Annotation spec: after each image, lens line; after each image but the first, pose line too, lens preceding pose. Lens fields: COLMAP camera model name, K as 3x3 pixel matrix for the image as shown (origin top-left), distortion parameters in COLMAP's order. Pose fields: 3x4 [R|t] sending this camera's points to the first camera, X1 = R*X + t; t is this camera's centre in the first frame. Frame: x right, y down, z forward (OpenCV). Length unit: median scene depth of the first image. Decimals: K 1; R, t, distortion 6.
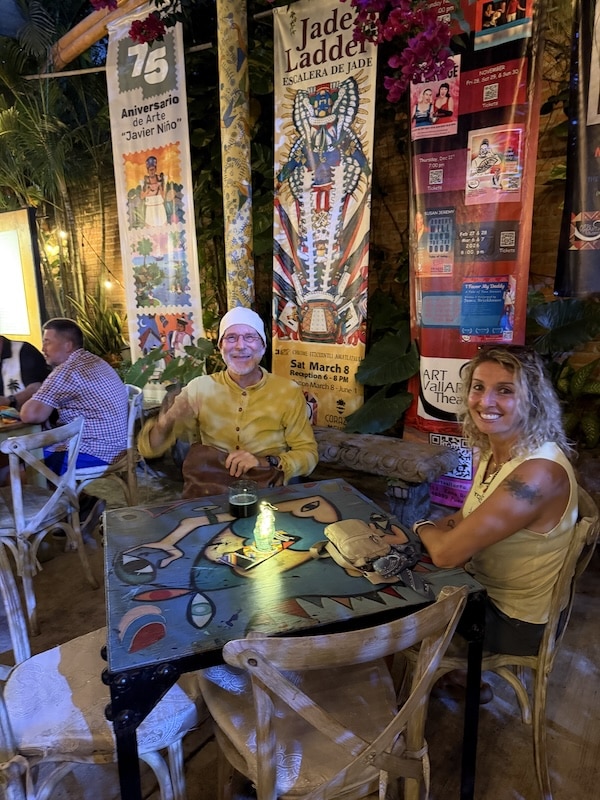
lens RADIAL K [[569.3, 0, 304.3], [0, 569.3, 402.3], [0, 0, 1]] dist [0.036532, -0.049112]
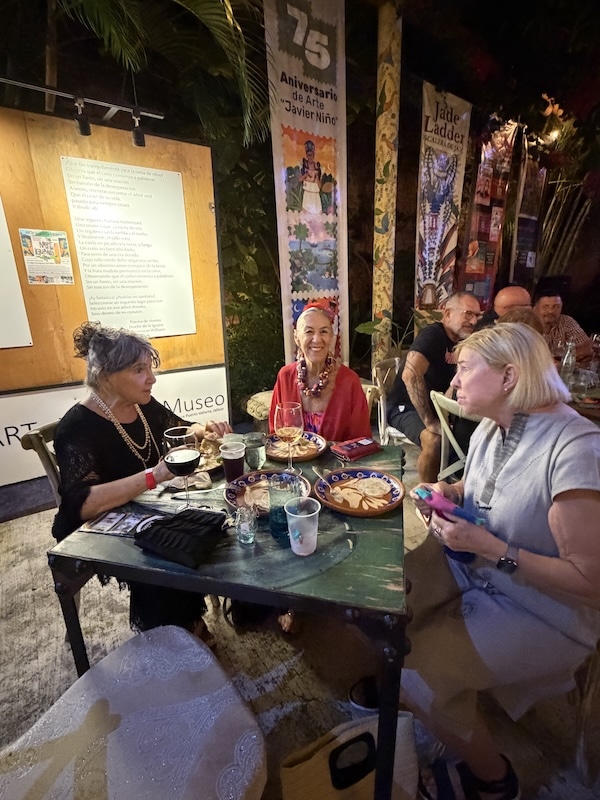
lens RADIAL K [[373.3, 0, 302.1], [0, 373.3, 396.7], [0, 0, 1]] dist [-0.001200, 0.000318]
pose [[0.343740, -0.261350, 0.901964, -1.172792], [0.183491, 0.960670, 0.208432, -0.156583], [-0.920963, 0.093856, 0.378176, 0.951377]]
